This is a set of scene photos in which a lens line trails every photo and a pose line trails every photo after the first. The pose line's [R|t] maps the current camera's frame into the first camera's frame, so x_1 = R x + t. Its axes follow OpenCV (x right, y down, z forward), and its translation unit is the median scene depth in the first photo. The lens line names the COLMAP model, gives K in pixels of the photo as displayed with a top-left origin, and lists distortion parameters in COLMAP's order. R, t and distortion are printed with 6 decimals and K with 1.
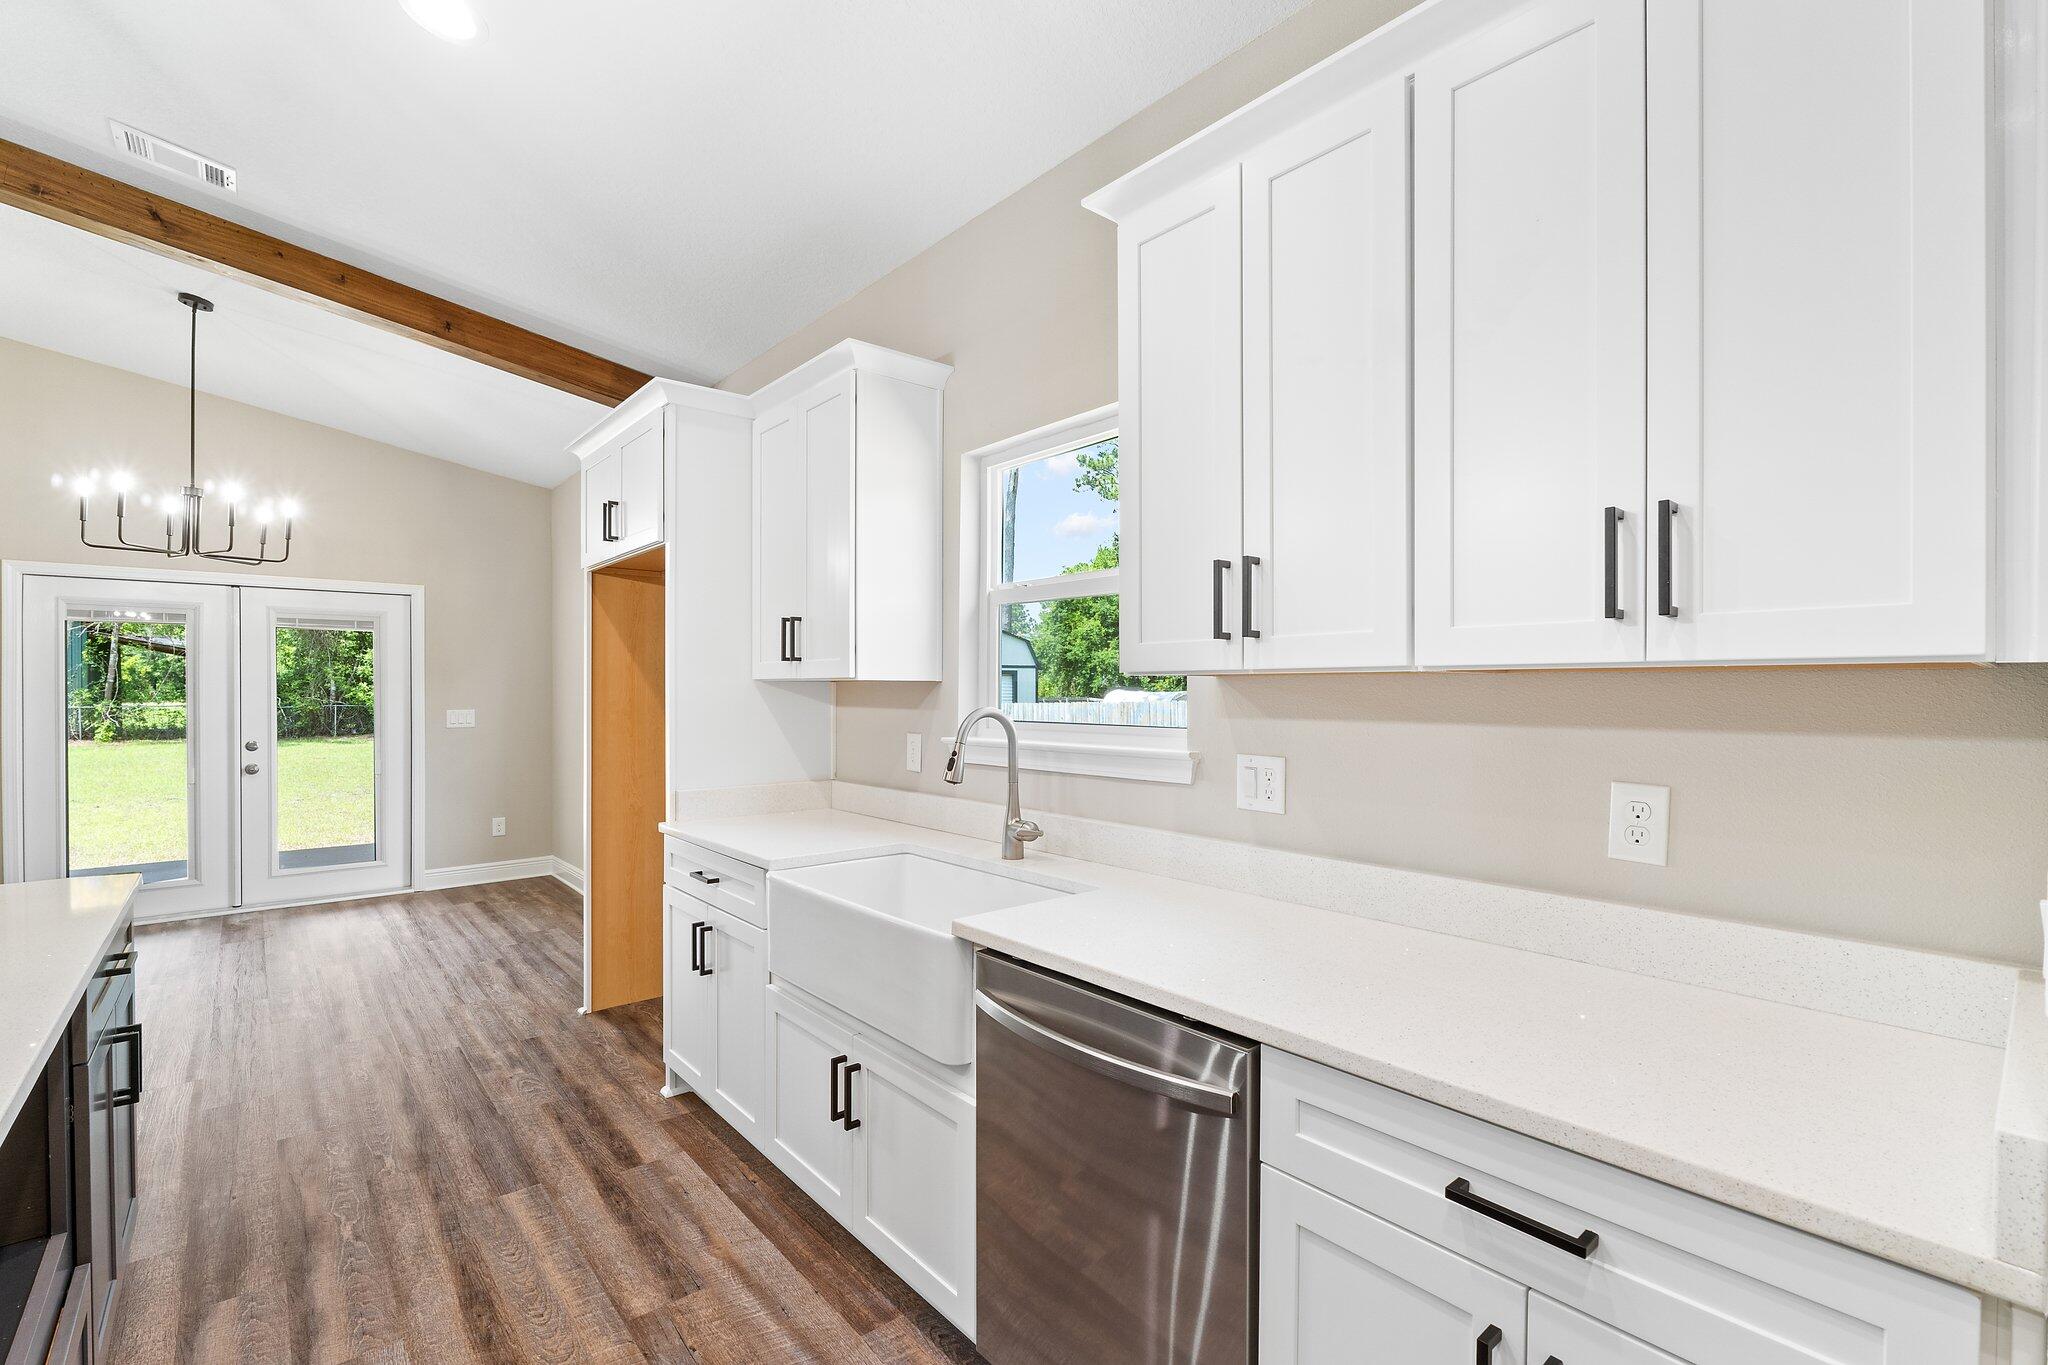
lens RADIAL K [[899.1, 0, 1027.8], [0, 899.1, 696.0], [0, 0, 1]] dist [-0.010467, -0.000615]
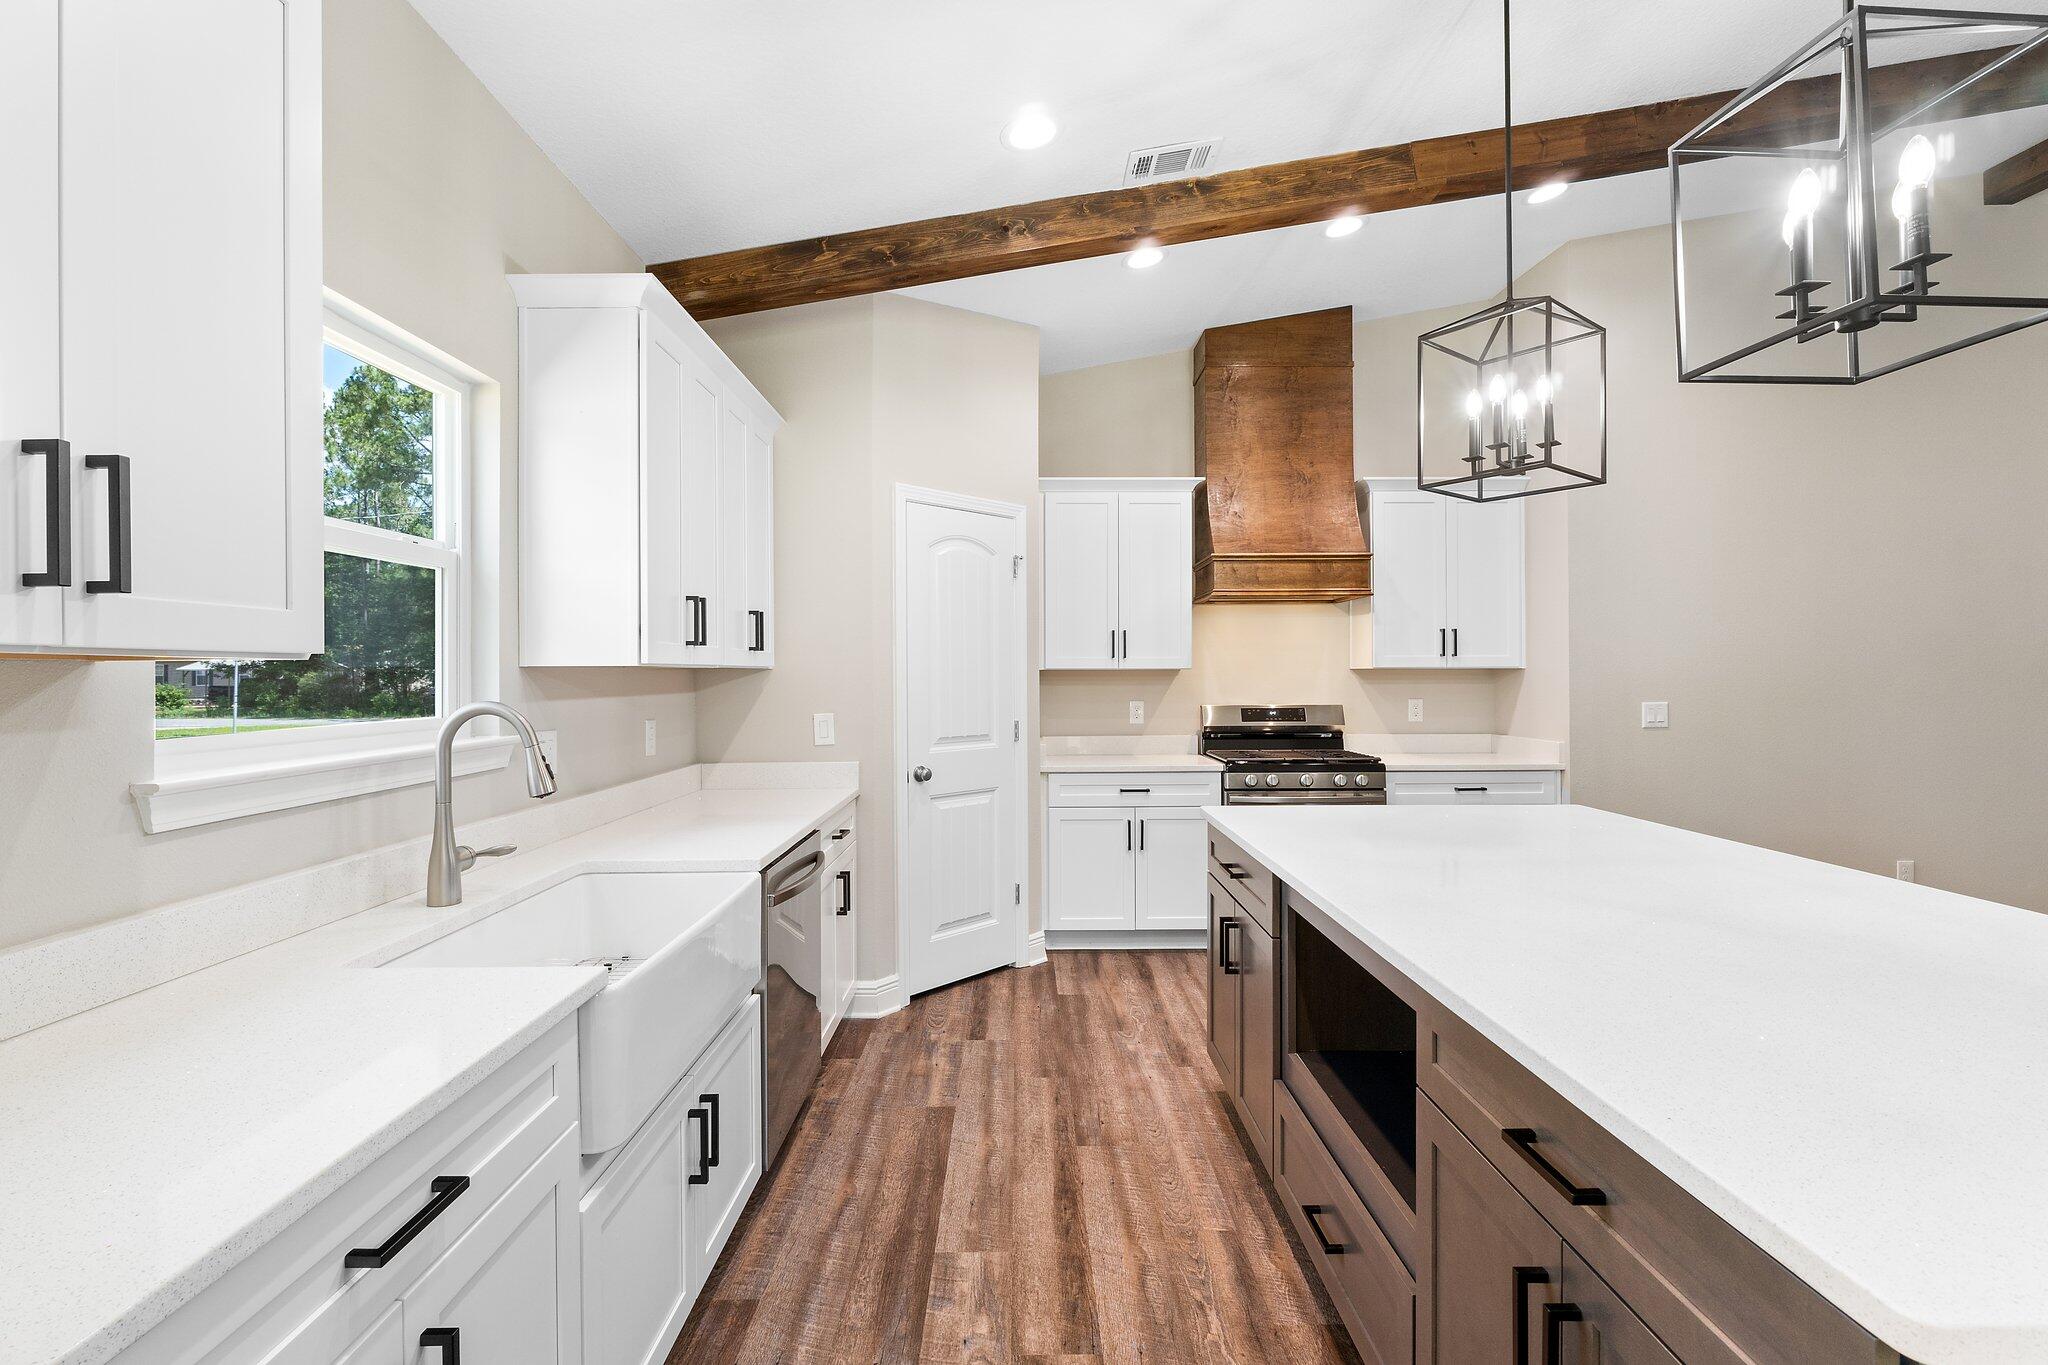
lens RADIAL K [[900.3, 0, 1018.7], [0, 900.3, 674.4], [0, 0, 1]] dist [-0.006685, -0.000611]
pose [[-0.754594, 0.003503, 0.656182, -0.540347], [0.010231, 0.999927, 0.006426, -0.006010], [-0.656112, 0.011562, -0.754575, 0.777158]]
